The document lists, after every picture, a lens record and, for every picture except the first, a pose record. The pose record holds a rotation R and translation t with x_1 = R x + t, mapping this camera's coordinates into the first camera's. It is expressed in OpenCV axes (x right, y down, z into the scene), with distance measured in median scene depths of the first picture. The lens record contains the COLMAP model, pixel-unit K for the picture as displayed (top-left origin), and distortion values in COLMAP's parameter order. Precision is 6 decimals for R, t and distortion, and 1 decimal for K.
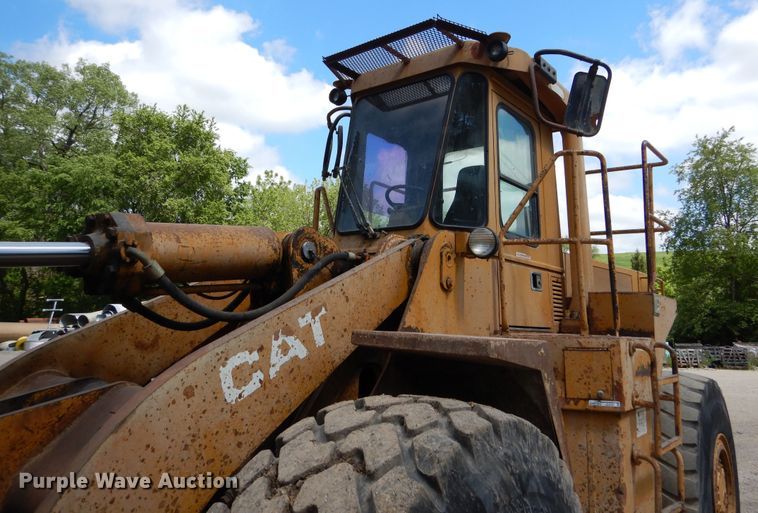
lens RADIAL K [[526.2, 0, 381.0], [0, 526.2, 217.2], [0, 0, 1]] dist [-0.000584, -0.001418]
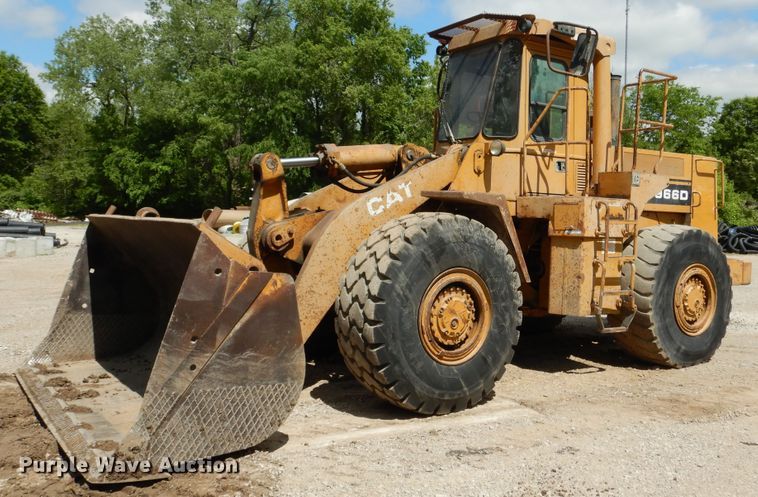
lens RADIAL K [[703.0, 0, 379.8], [0, 703.0, 215.6], [0, 0, 1]] dist [0.001448, 0.001431]
pose [[0.939737, 0.000859, -0.341896, 0.486995], [0.064264, 0.981729, 0.179102, -0.143297], [0.335804, -0.190280, 0.922513, -1.142440]]
